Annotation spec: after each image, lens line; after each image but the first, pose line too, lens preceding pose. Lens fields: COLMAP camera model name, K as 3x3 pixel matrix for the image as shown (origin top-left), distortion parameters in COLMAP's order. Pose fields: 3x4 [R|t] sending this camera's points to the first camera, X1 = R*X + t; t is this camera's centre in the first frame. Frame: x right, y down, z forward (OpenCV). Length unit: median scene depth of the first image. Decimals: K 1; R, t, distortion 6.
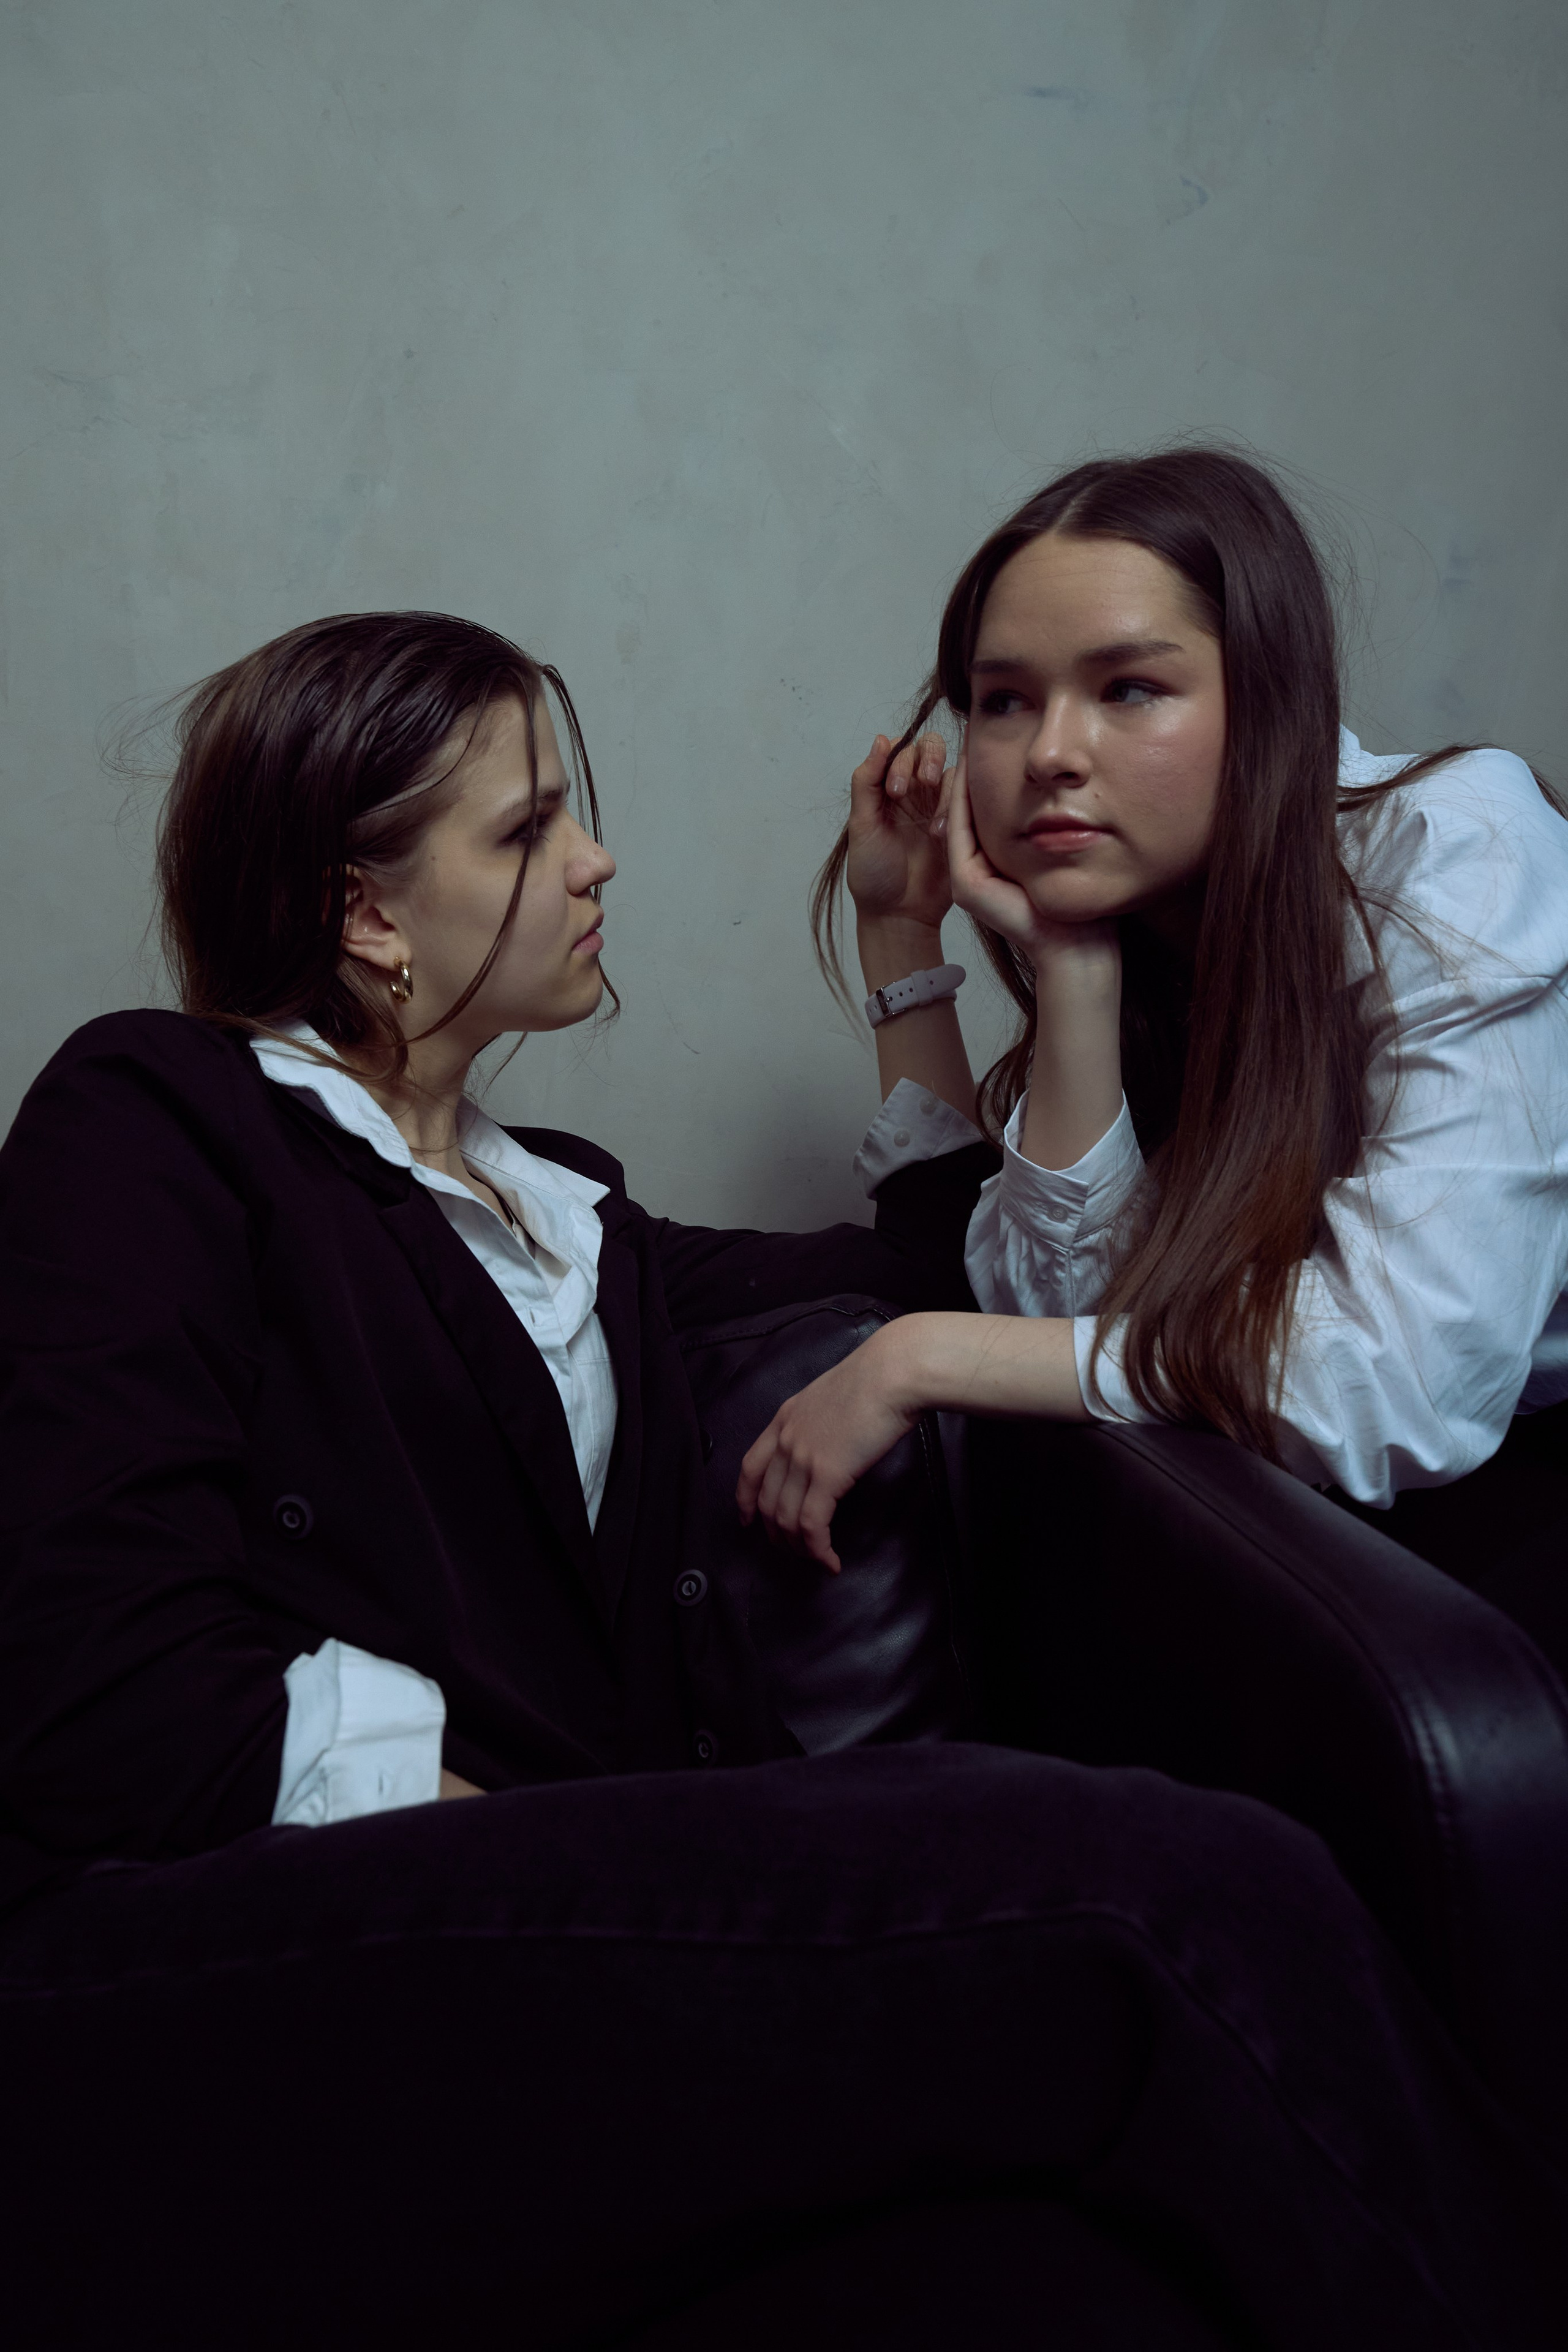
lens RADIAL K [[1635.4, 0, 779.6], [0, 1635.4, 1186.9], [0, 0, 1]] dist [0.019019, -0.024466]
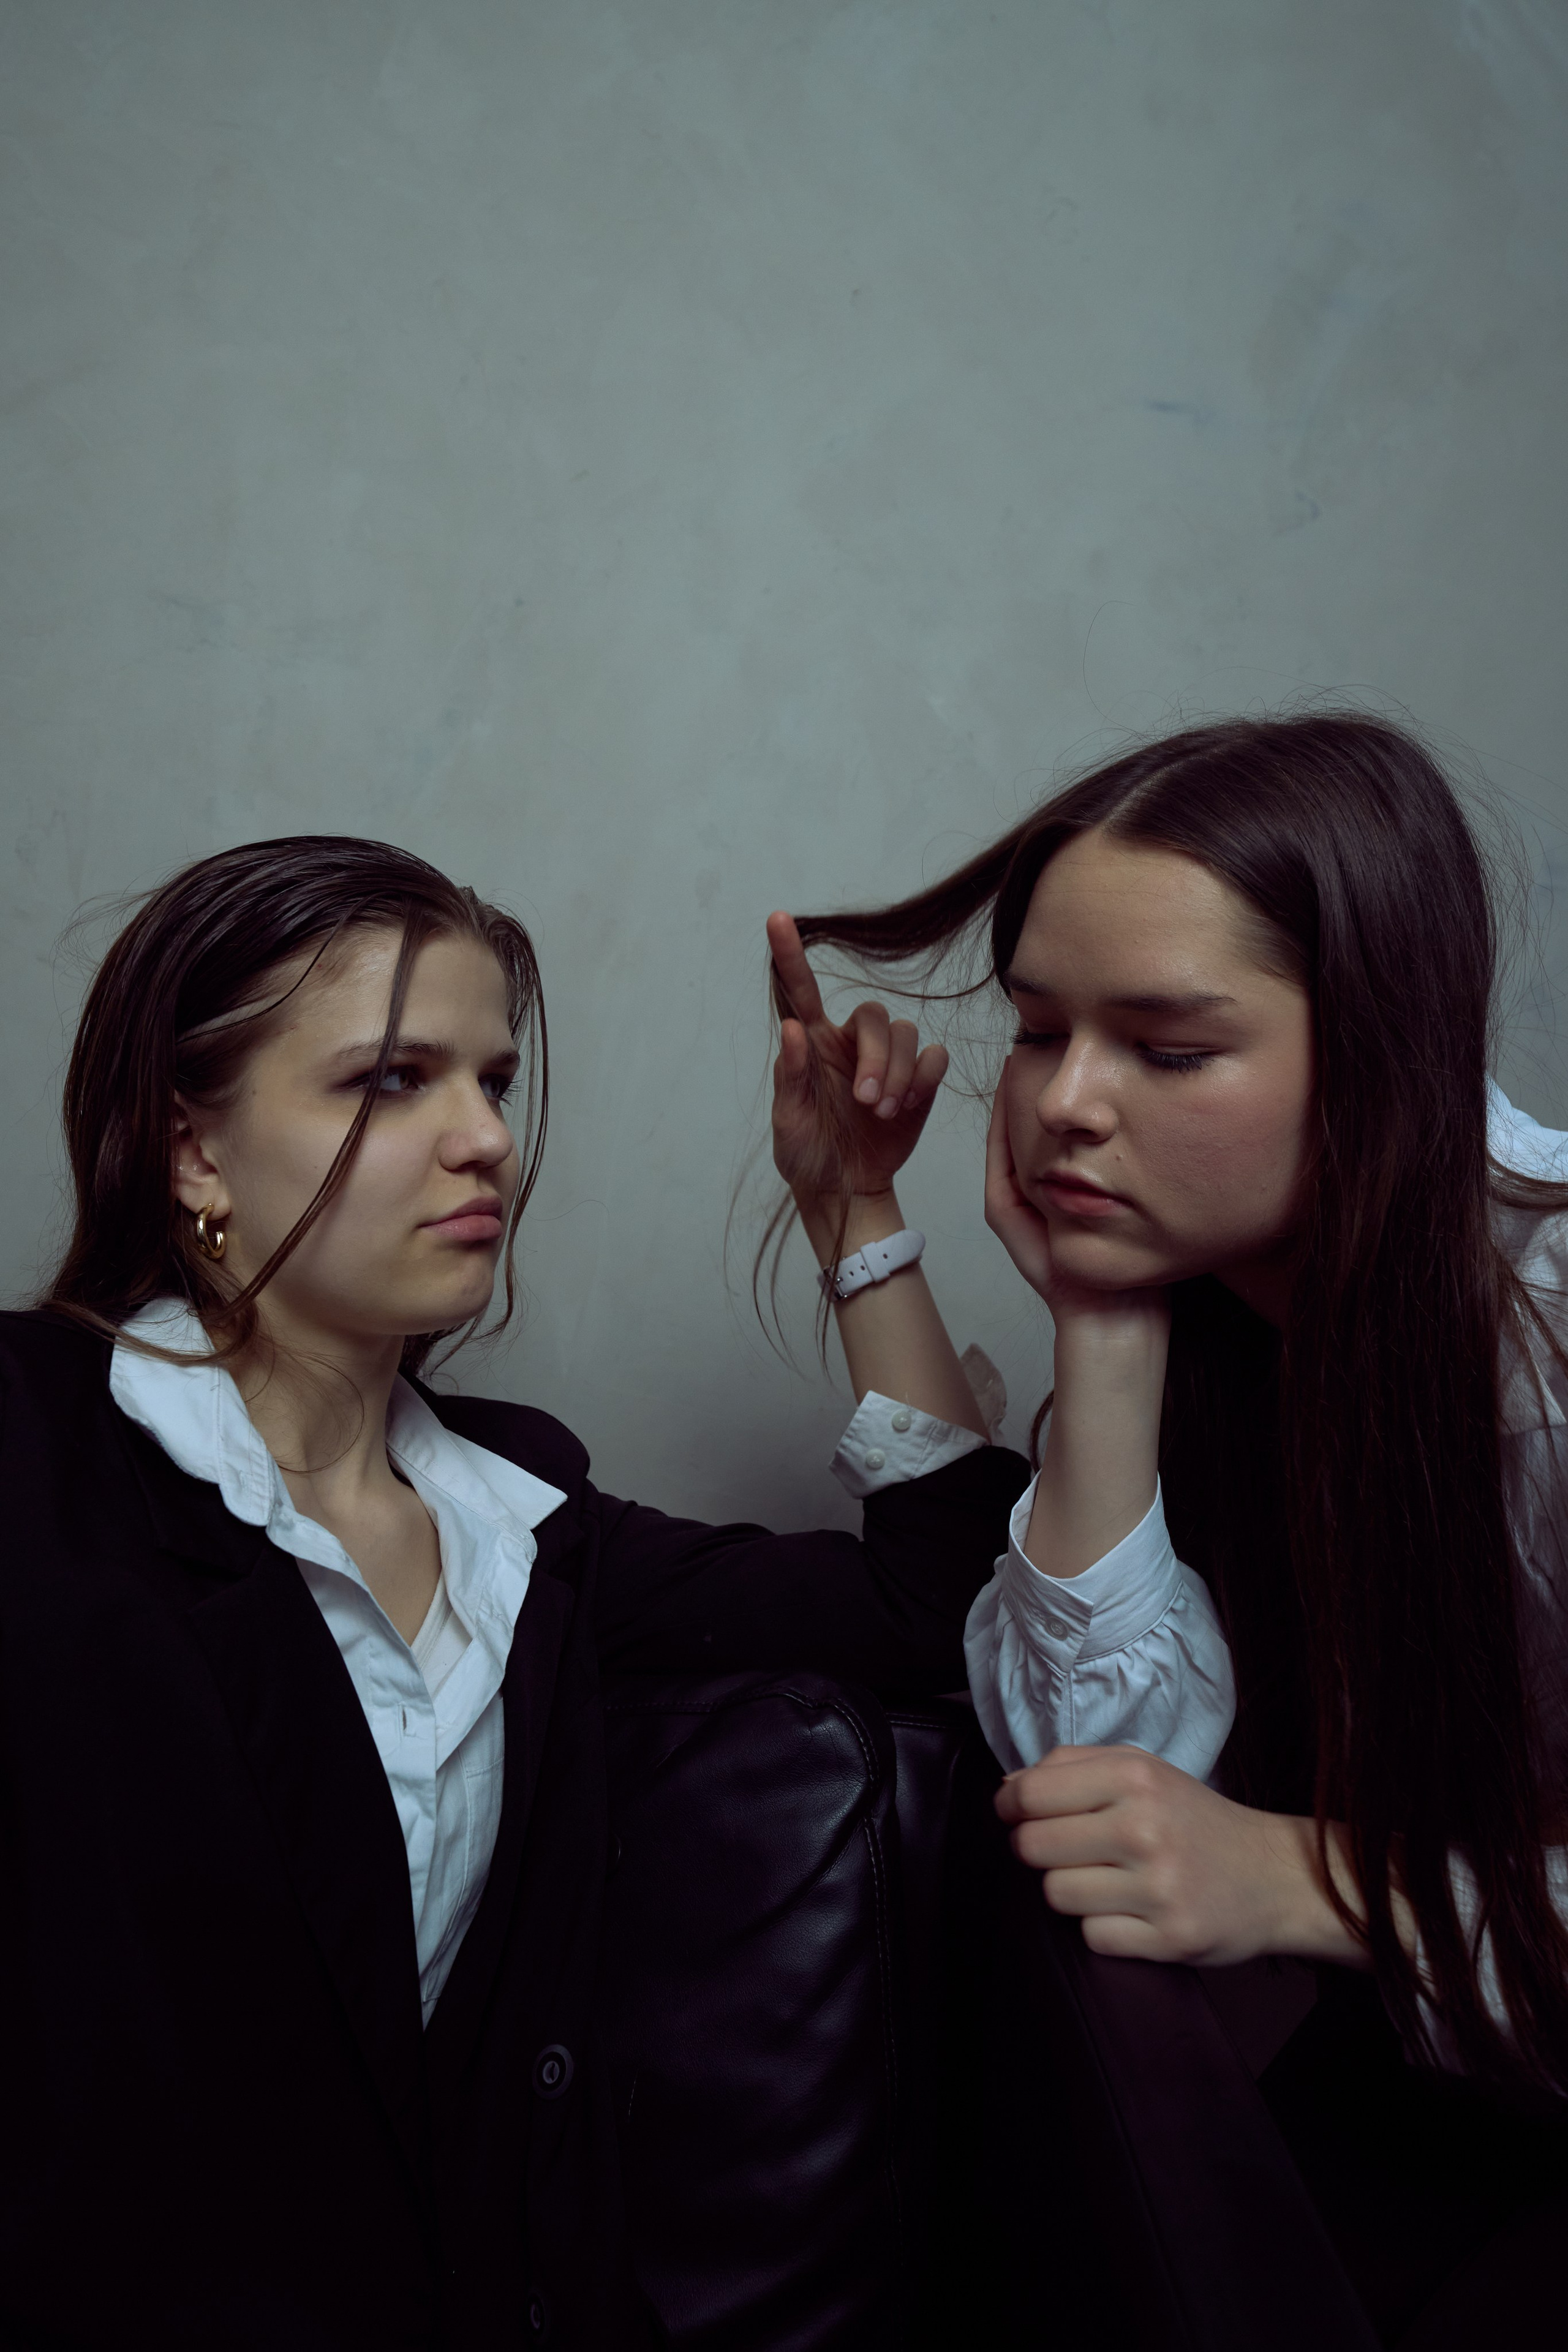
lens RADIAL K [[1554.5, 0, 785.8], [0, 1554.5, 1160.9], [0, 0, 1]] dist [0.006468, -0.001329]
pose [[0.993997, 0.089302, -0.063210, 0.062402], [-0.097251, 0.985855, -0.136500, -0.092233], [0.050126, 0.141827, 0.988621, 0.189770]]
